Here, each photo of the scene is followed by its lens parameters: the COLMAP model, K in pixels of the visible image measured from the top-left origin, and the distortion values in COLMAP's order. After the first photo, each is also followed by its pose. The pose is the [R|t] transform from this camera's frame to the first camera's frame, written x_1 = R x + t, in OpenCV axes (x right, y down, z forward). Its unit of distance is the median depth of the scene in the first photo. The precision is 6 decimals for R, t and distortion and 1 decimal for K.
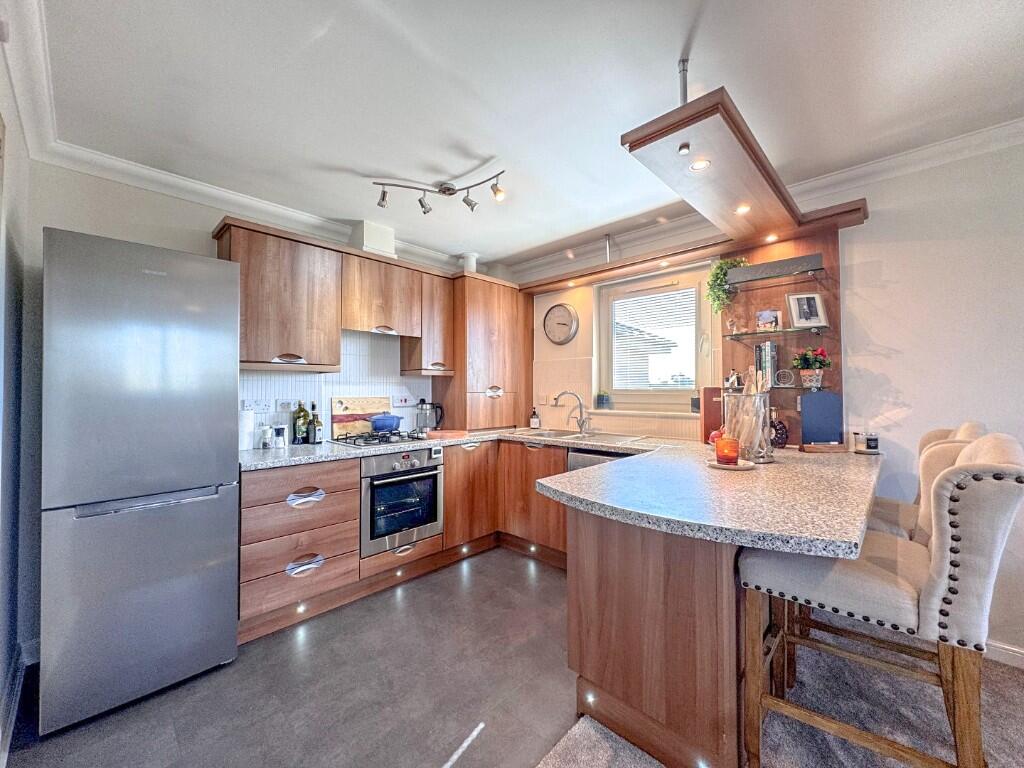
lens RADIAL K [[409.8, 0, 511.3], [0, 409.8, 384.0], [0, 0, 1]] dist [-0.001326, -0.000174]
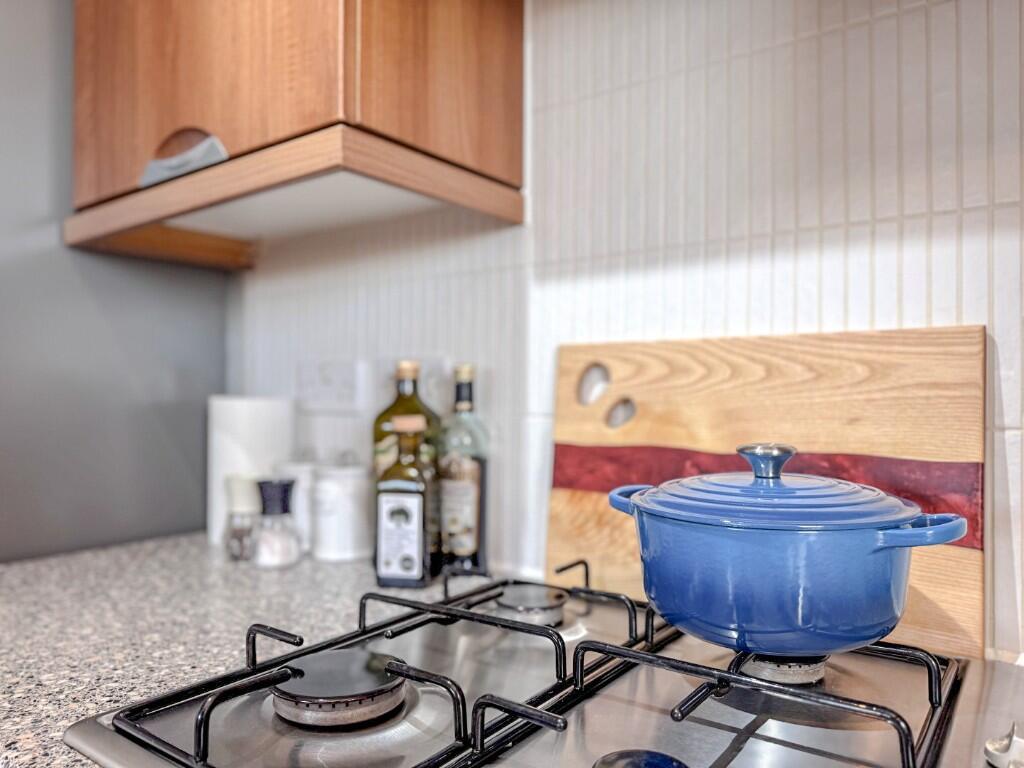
lens RADIAL K [[732.6, 0, 512.0], [0, 732.6, 384.0], [0, 0, 1]] dist [-0.000807, -0.002041]
pose [[0.128442, -0.010666, -0.991660, -0.137657], [0.013257, 0.999871, -0.009038, 0.058597], [0.991628, -0.011986, 0.128566, 1.042591]]
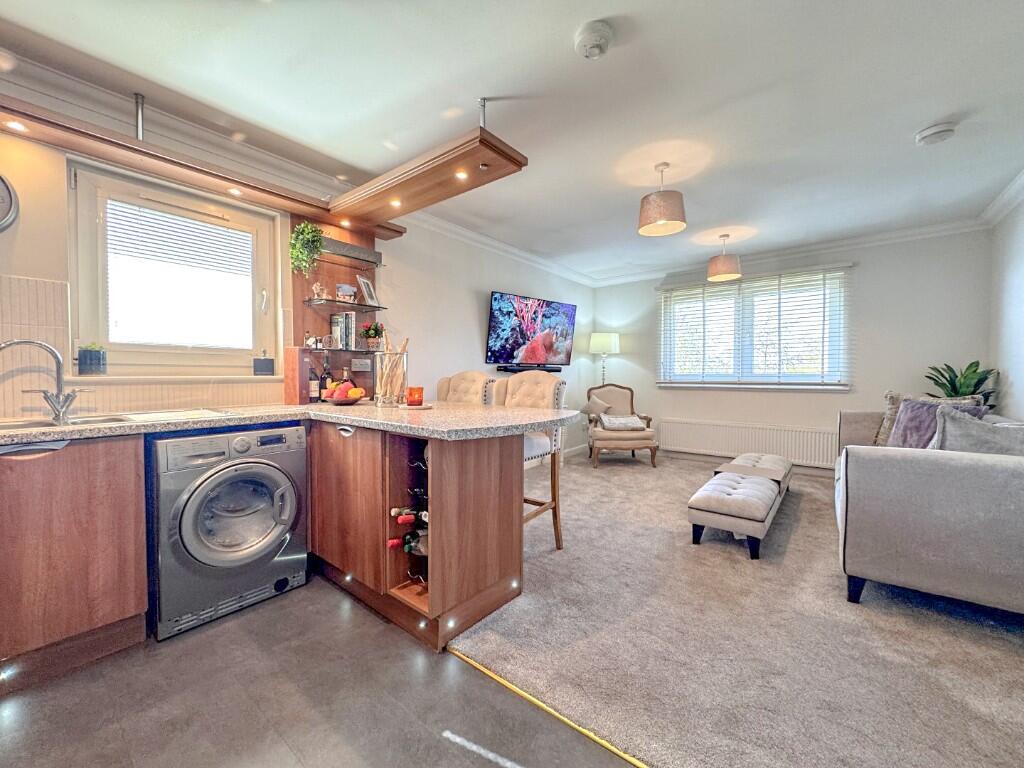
lens RADIAL K [[409.8, 0, 511.3], [0, 409.8, 384.0], [0, 0, 1]] dist [-0.001326, -0.000174]
pose [[-0.086415, -0.021753, 0.996022, -0.536161], [-0.017286, 0.999644, 0.020332, 0.066223], [-0.996109, -0.015460, -0.086760, 0.572470]]
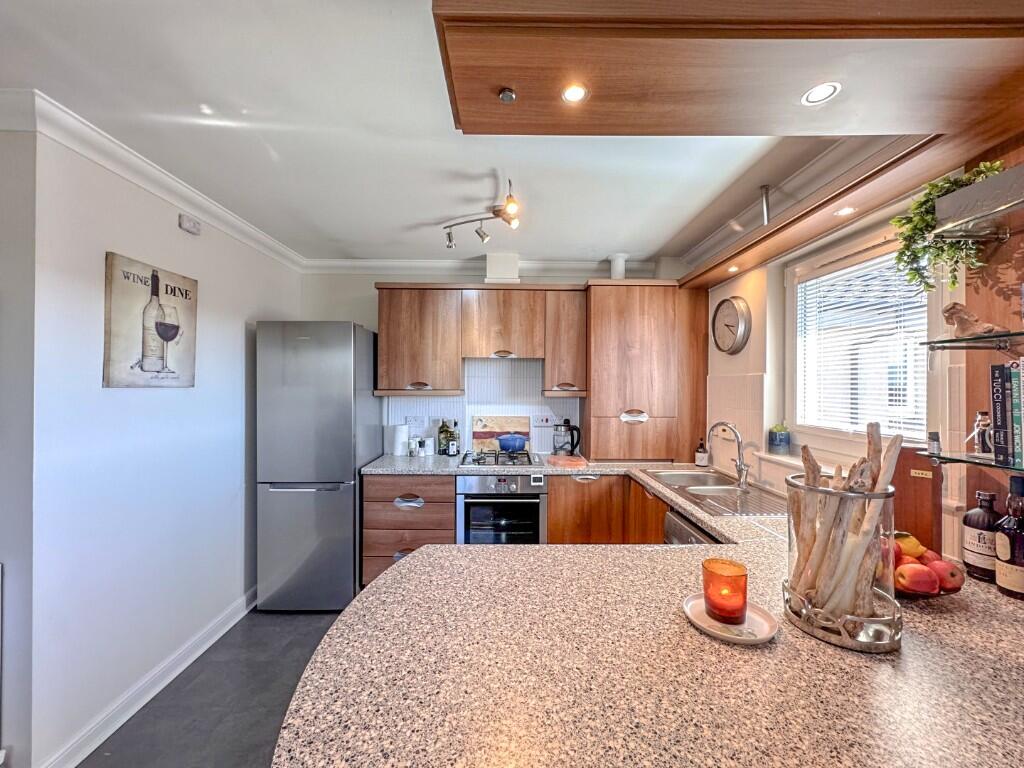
lens RADIAL K [[409.8, 0, 511.3], [0, 409.8, 384.0], [0, 0, 1]] dist [-0.001326, -0.000174]
pose [[0.699557, 0.003615, -0.714568, 0.497817], [0.003621, 0.999956, 0.008603, -0.072181], [0.714568, -0.008605, 0.699513, 0.313528]]
